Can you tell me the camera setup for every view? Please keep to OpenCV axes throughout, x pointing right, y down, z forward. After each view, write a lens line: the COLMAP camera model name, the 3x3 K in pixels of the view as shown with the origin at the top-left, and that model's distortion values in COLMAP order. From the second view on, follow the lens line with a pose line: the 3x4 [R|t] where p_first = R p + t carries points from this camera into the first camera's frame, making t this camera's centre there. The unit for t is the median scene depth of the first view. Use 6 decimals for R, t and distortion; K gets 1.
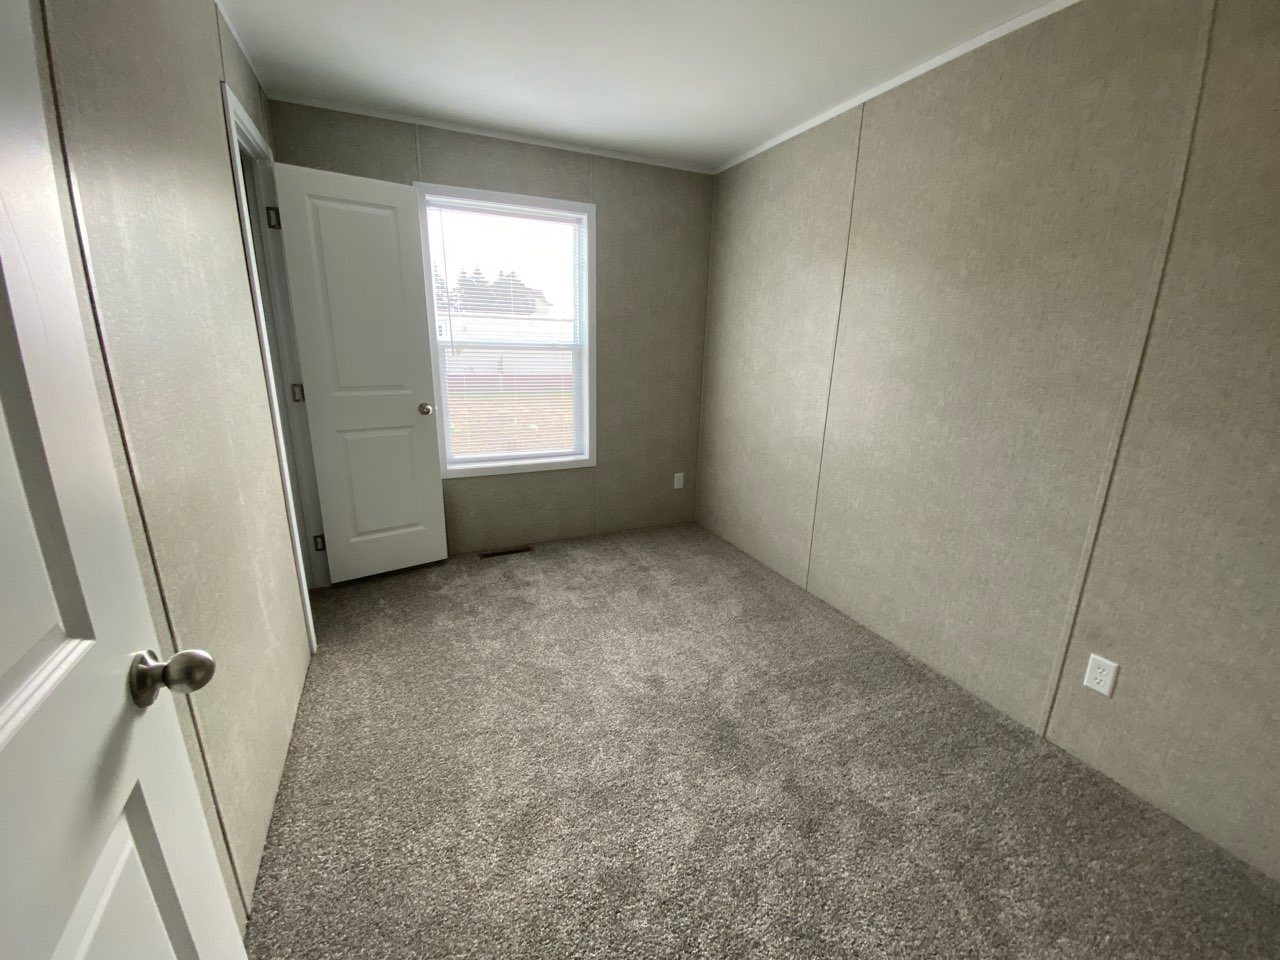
lens RADIAL K [[531.5, 0, 641.9], [0, 531.5, 484.7], [0, 0, 1]] dist [-0.000362, -0.000101]
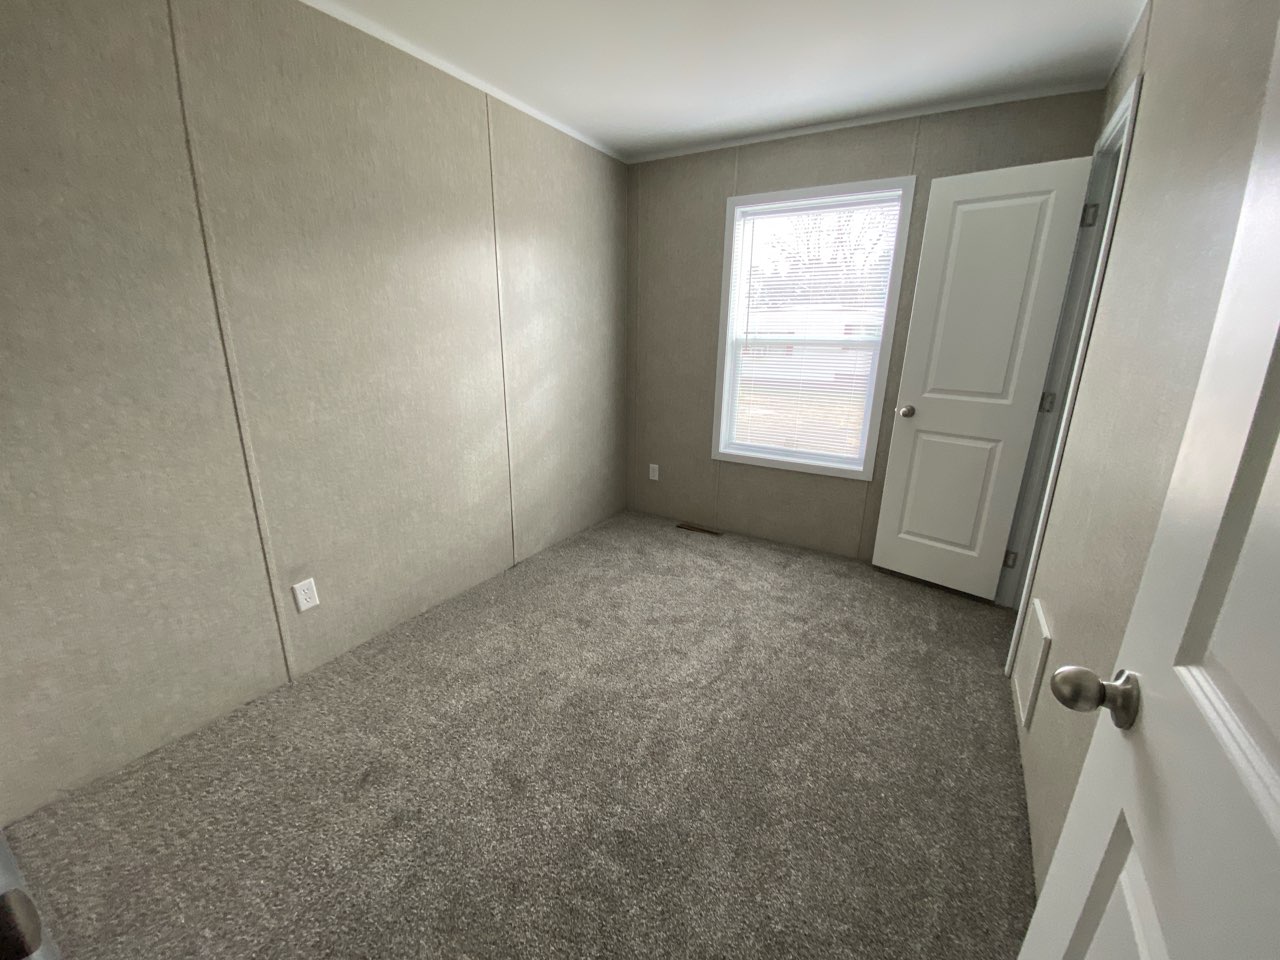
lens RADIAL K [[531.5, 0, 641.9], [0, 531.5, 484.7], [0, 0, 1]] dist [-0.000362, -0.000101]
pose [[0.549277, 0.223938, -0.805076, 0.442041], [-0.226552, 0.967248, 0.114478, -0.047597], [0.804344, 0.119511, 0.582020, 0.207924]]
